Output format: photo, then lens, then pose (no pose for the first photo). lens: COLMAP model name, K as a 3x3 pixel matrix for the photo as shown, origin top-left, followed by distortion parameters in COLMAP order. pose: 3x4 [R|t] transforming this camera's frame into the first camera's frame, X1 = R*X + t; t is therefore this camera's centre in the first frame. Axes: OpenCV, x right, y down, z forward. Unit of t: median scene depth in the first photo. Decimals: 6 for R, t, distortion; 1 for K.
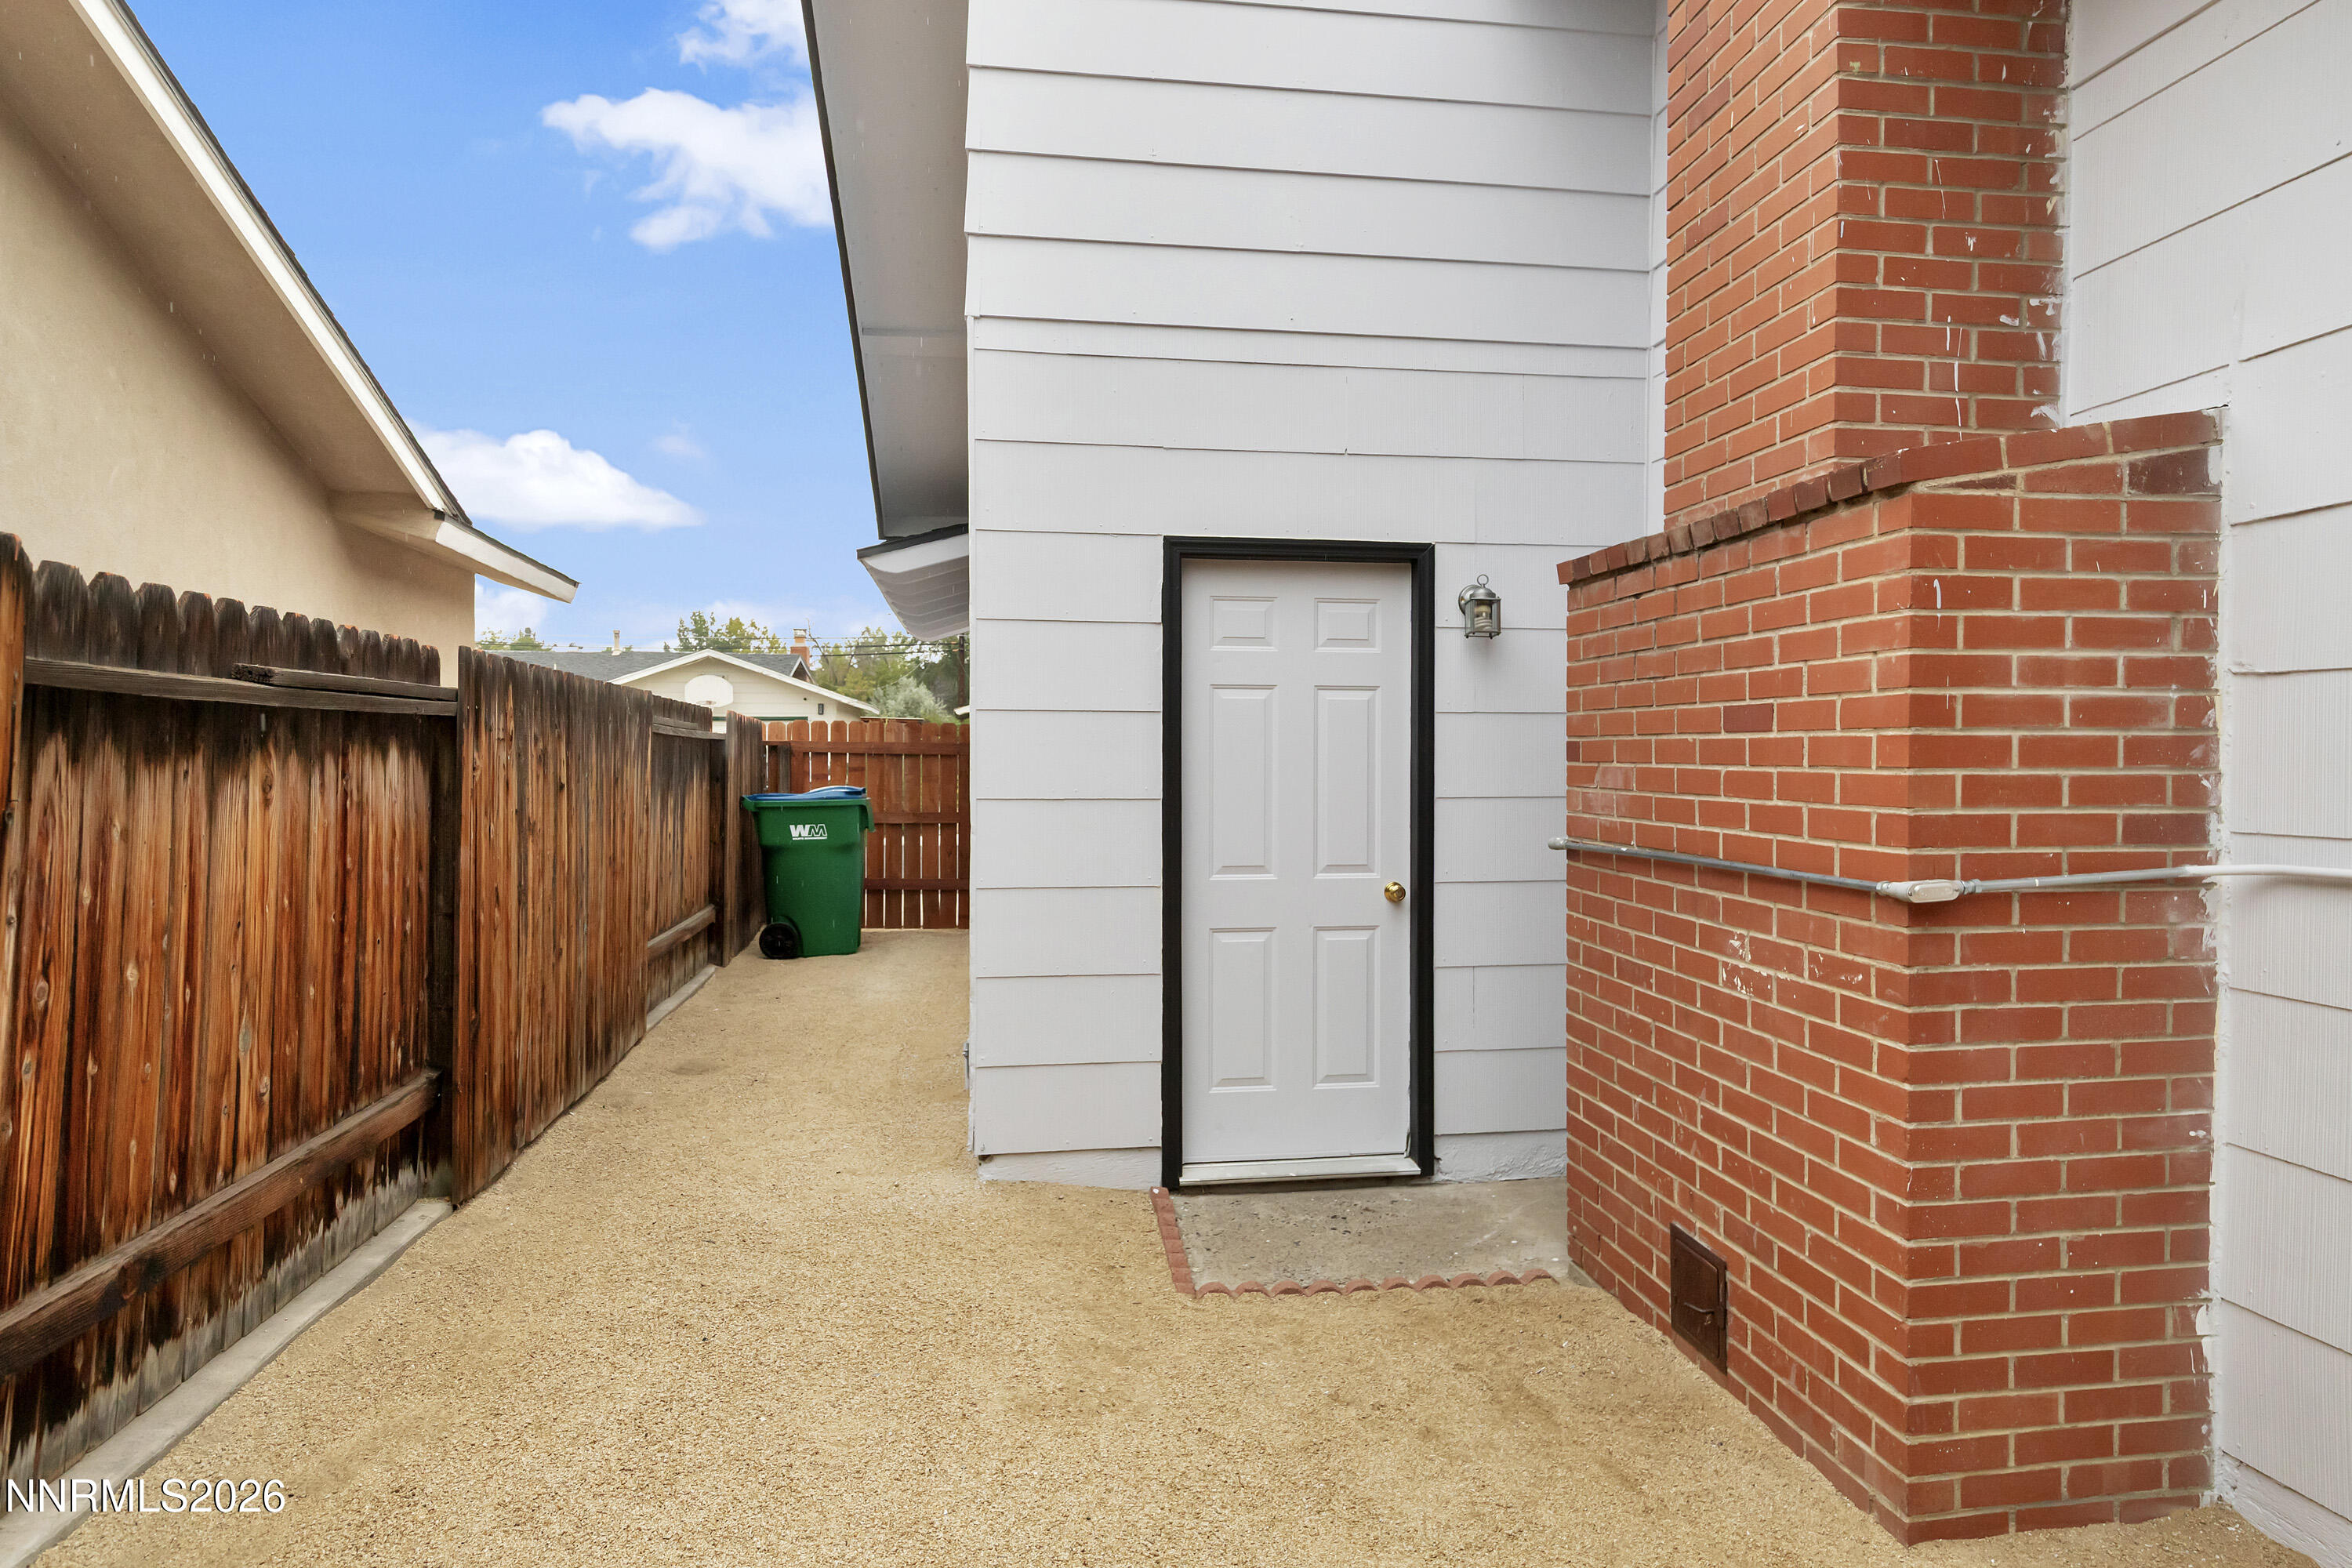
lens RADIAL K [[1379.3, 0, 1181.7], [0, 1379.3, 765.1], [0, 0, 1]] dist [0.005435, 0.000148]
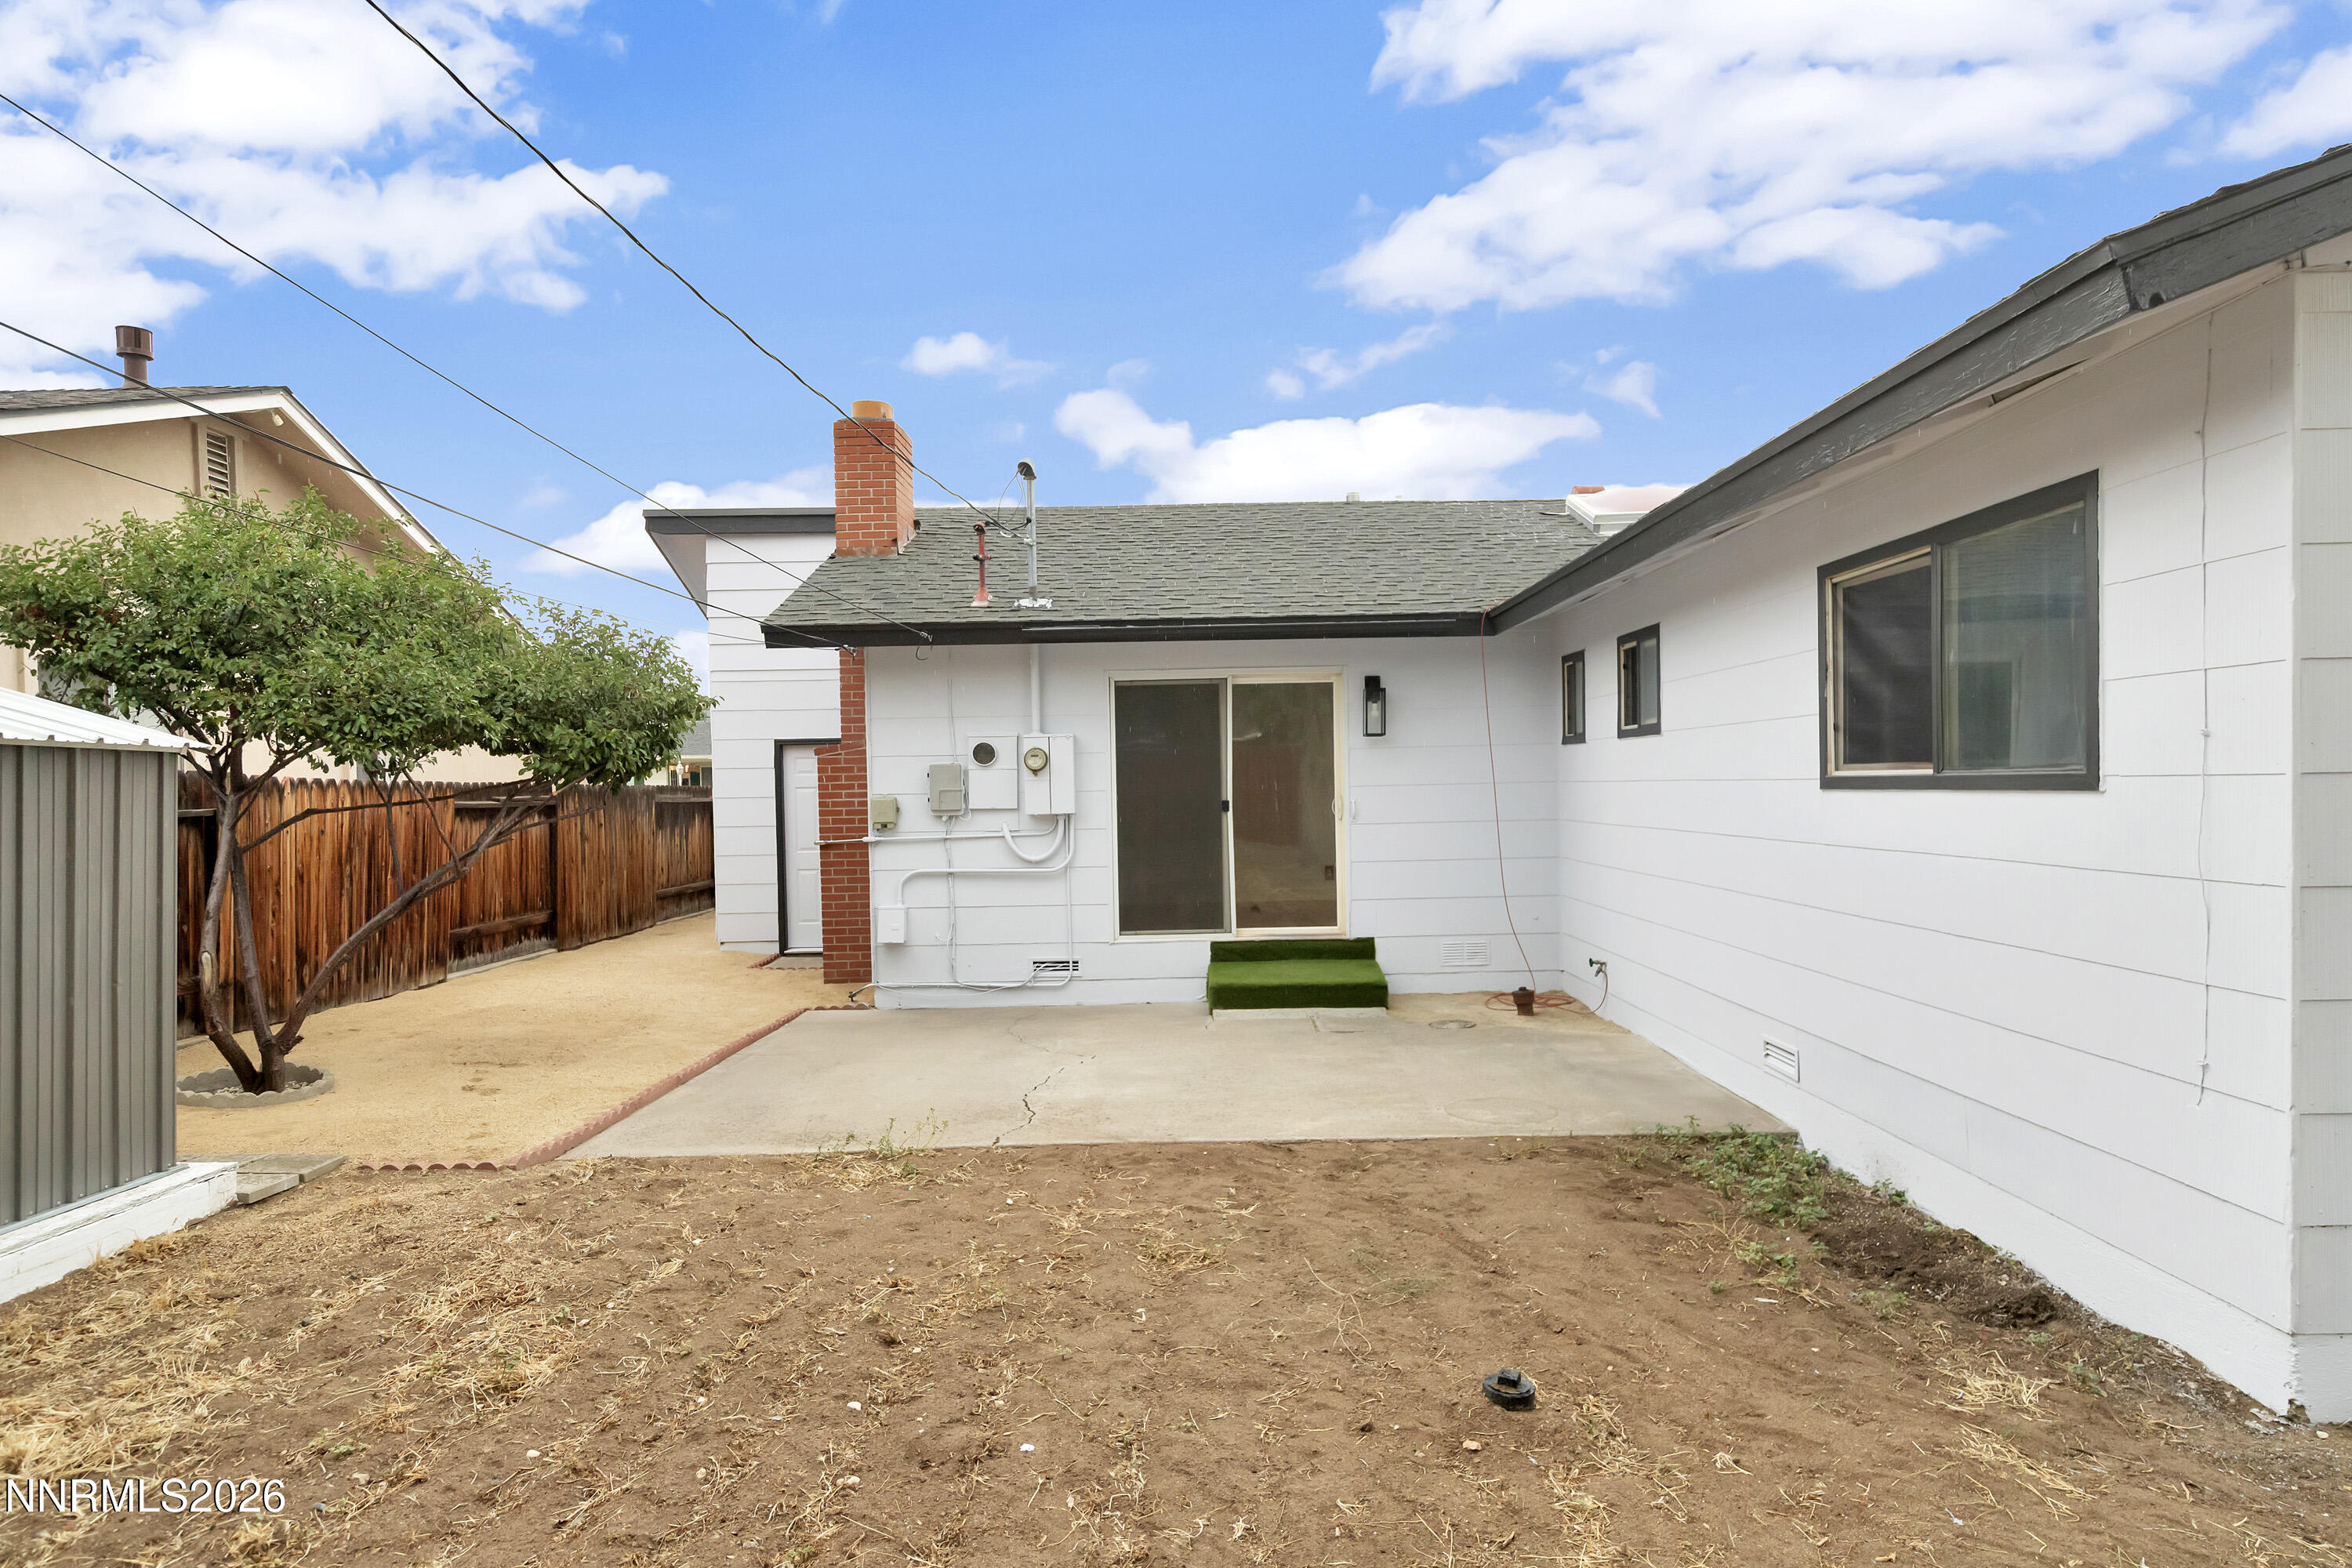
lens RADIAL K [[1379.3, 0, 1192.0], [0, 1379.3, 799.9], [0, 0, 1]] dist [0.005435, 0.000148]
pose [[0.988291, -0.018274, -0.151482, 1.767077], [0.018982, 0.999815, 0.003230, -0.032174], [0.151394, -0.006067, 0.988455, -2.434593]]
